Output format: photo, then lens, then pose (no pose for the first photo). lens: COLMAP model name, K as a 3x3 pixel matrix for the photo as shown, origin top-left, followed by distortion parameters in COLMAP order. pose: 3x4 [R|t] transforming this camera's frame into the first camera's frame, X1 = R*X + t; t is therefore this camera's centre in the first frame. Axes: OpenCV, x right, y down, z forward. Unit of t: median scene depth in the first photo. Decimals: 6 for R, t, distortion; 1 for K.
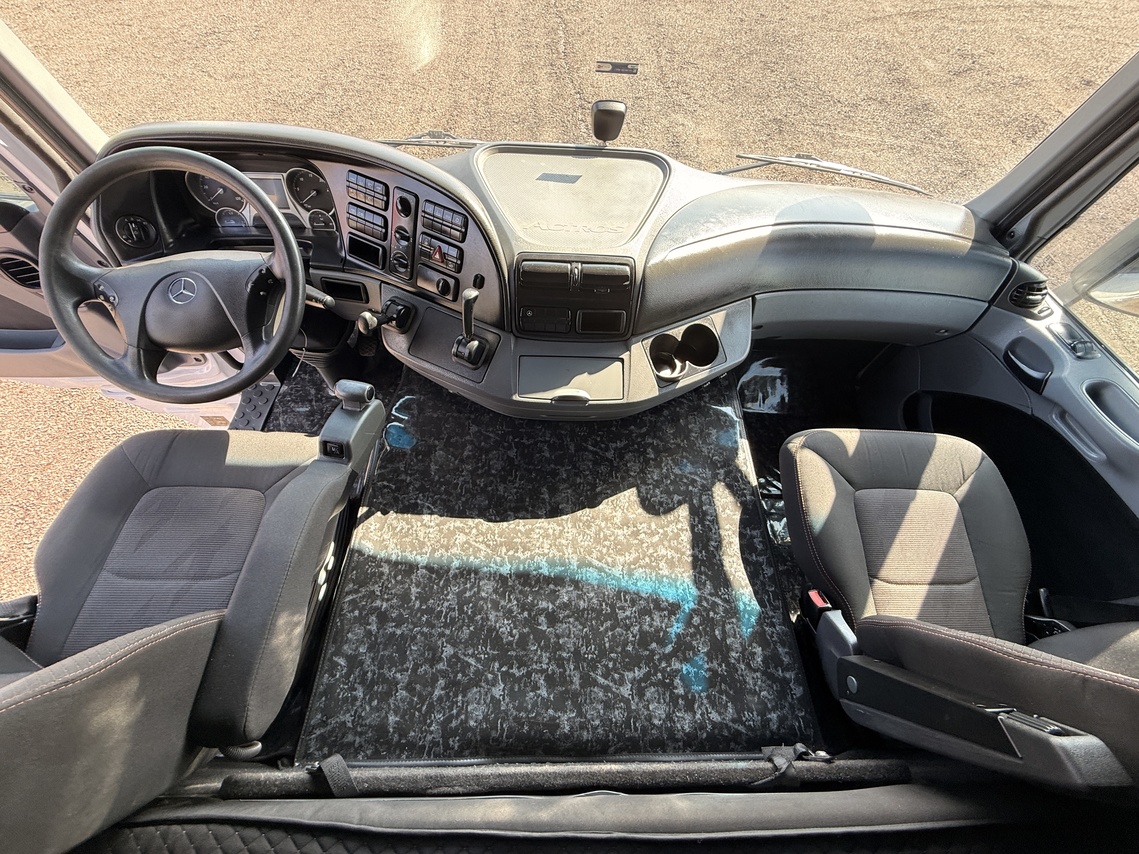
lens RADIAL K [[458.0, 0, 570.2], [0, 458.0, 423.9], [0, 0, 1]] dist [0.005801, -0.000931]
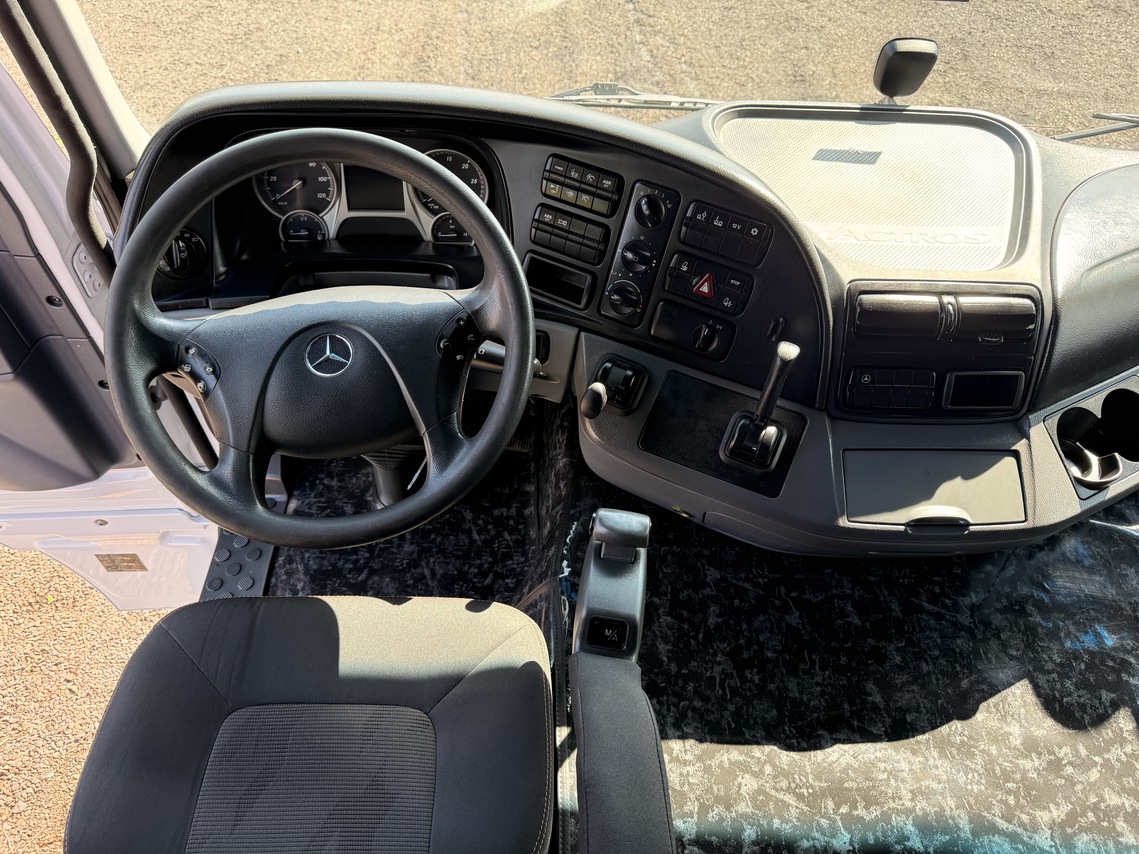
lens RADIAL K [[819.2, 0, 565.4], [0, 819.2, 419.3], [0, 0, 1]] dist [0.019763, -0.024635]
pose [[0.999719, -0.017618, 0.015873, -0.454786], [0.019748, 0.989094, -0.145955, -0.039905], [-0.013128, 0.146228, 0.989164, -0.028368]]
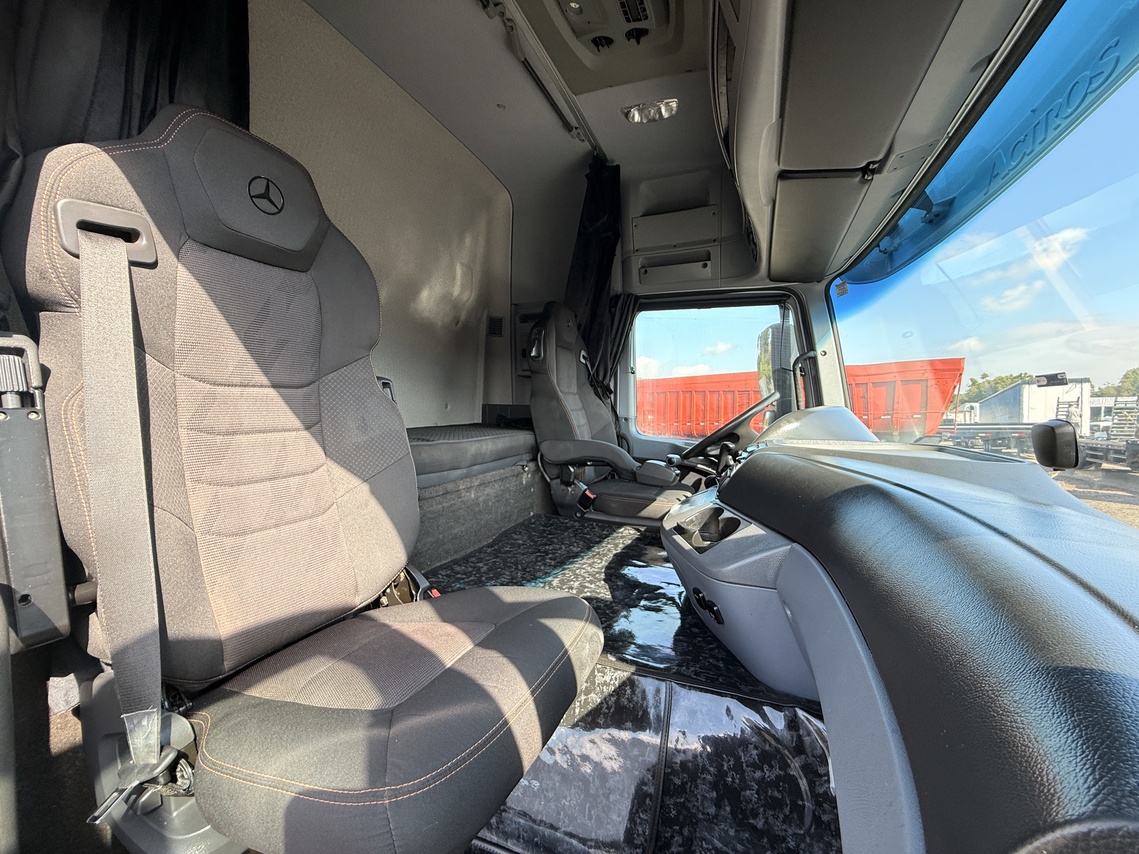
lens RADIAL K [[458.0, 0, 564.3], [0, 458.0, 431.0], [0, 0, 1]] dist [0.005801, -0.000931]
pose [[-0.394889, 0.001747, -0.918727, 1.201623], [-0.798184, 0.494525, 0.344017, -0.336120], [0.454935, 0.869162, -0.193888, 0.872975]]
